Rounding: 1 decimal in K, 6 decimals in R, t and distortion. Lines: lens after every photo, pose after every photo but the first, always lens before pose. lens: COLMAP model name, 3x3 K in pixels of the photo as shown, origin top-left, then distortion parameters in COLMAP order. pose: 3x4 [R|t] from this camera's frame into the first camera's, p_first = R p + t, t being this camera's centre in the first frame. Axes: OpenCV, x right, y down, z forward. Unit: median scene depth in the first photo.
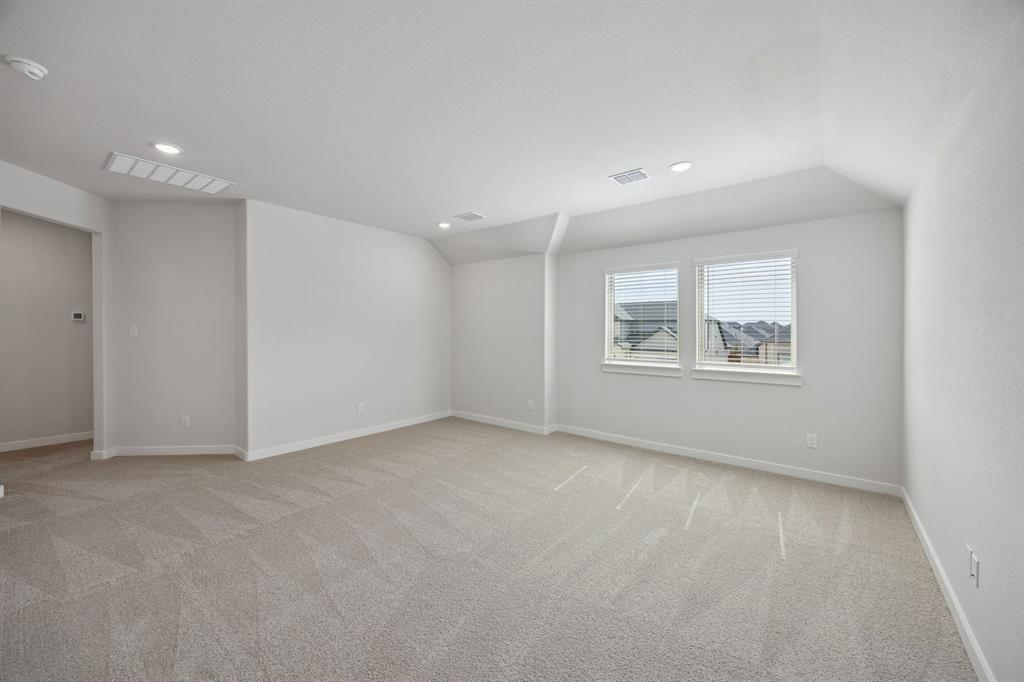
lens RADIAL K [[388.6, 0, 509.1], [0, 388.6, 332.0], [0, 0, 1]] dist [-0.000530, -0.000037]
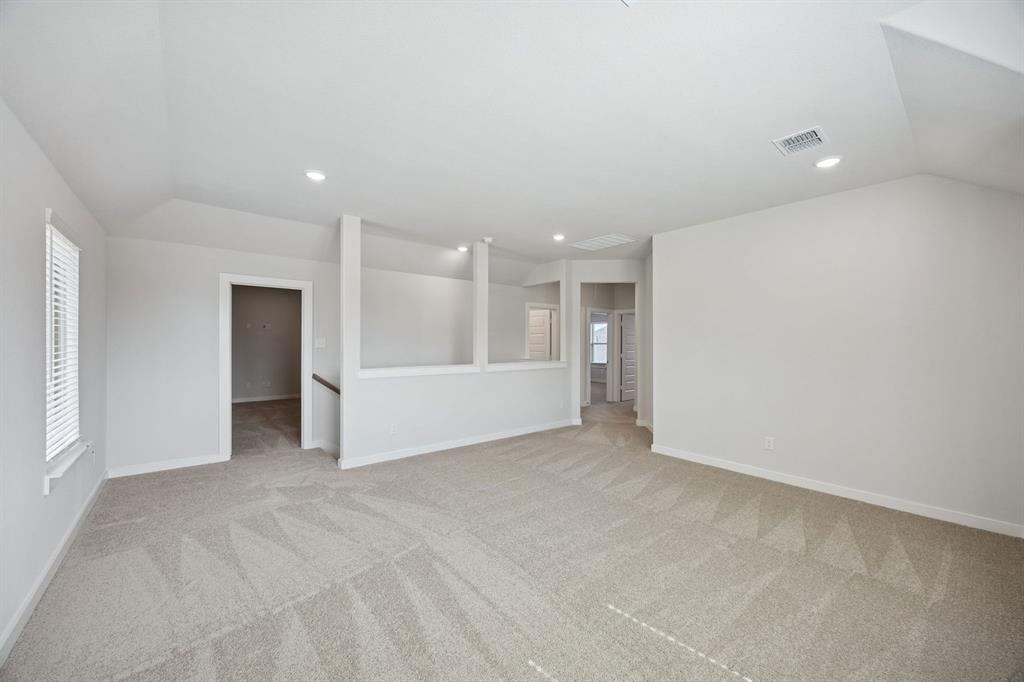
lens RADIAL K [[394.2, 0, 512.0], [0, 394.2, 341.0], [0, 0, 1]] dist [0.000326, 0.000018]
pose [[-0.192886, -0.006981, -0.981196, 0.766779], [-0.011410, 0.999923, -0.004871, -0.000079], [0.981155, 0.010255, -0.192950, 0.999175]]
